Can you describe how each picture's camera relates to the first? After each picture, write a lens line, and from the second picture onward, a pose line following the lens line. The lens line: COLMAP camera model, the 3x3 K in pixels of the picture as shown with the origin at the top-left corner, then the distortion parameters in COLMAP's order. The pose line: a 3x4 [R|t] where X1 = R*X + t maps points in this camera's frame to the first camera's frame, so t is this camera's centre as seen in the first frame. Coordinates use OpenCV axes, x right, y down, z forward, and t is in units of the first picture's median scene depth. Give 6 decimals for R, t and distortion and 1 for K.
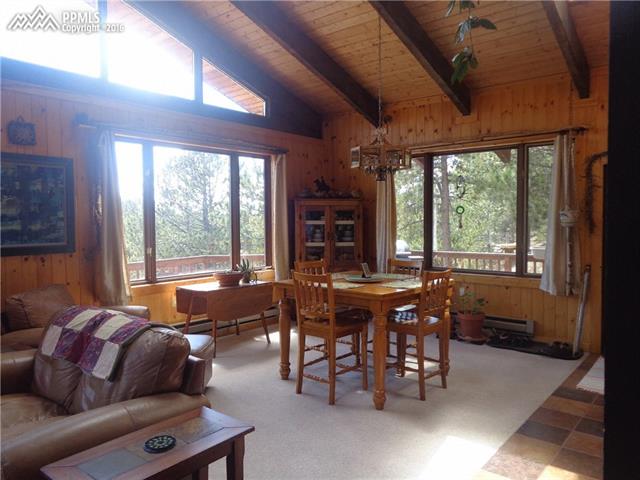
lens RADIAL K [[485.4, 0, 322.1], [0, 485.4, 236.1], [0, 0, 1]] dist [0.008727, 0.001272]
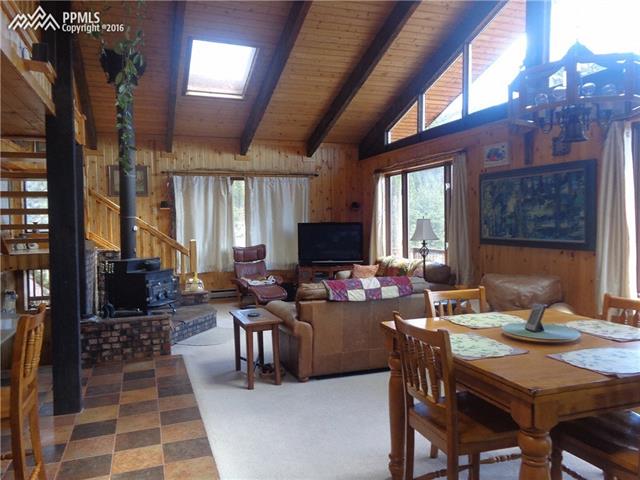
lens RADIAL K [[485.4, 0, 322.1], [0, 485.4, 236.1], [0, 0, 1]] dist [0.008727, 0.001272]
pose [[-0.508215, 0.042348, -0.860188, 0.507810], [-0.013482, 0.998277, 0.057112, -0.037704], [0.861125, 0.040622, -0.506768, 0.804294]]
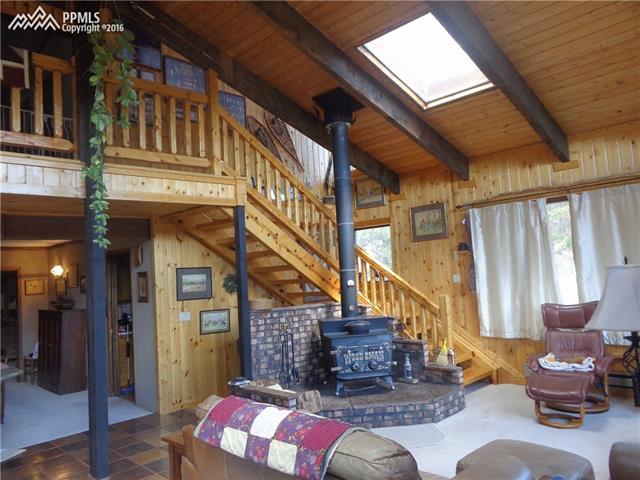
lens RADIAL K [[485.4, 0, 322.1], [0, 485.4, 236.1], [0, 0, 1]] dist [0.008727, 0.001272]
pose [[-0.991546, 0.074998, 0.105890, -0.292862], [0.070763, 0.996557, -0.043210, -0.041462], [-0.108766, -0.035351, -0.993439, 0.845100]]
